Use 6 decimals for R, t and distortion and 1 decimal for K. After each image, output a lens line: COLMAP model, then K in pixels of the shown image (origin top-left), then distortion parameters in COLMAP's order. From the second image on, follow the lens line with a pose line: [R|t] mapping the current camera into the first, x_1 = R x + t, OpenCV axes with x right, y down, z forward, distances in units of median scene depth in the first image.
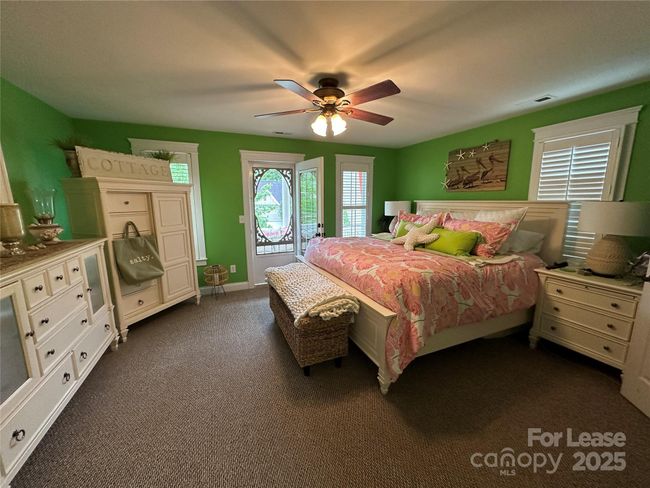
lens RADIAL K [[259.0, 0, 324.7], [0, 259.0, 244.7], [0, 0, 1]] dist [0.000021, 0.000004]
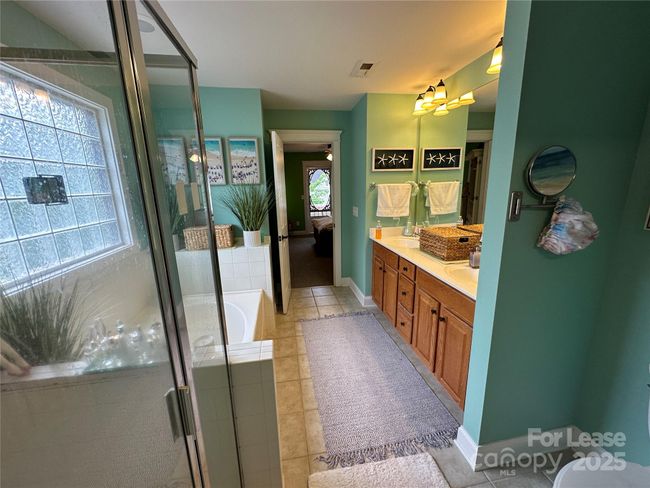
lens RADIAL K [[259.0, 0, 324.3], [0, 259.0, 244.2], [0, 0, 1]] dist [0.000021, 0.000004]
pose [[0.970119, 0.025605, -0.241274, 0.284158], [-0.014252, 0.998713, 0.048682, 0.142058], [0.242210, -0.043789, 0.969235, -0.769340]]
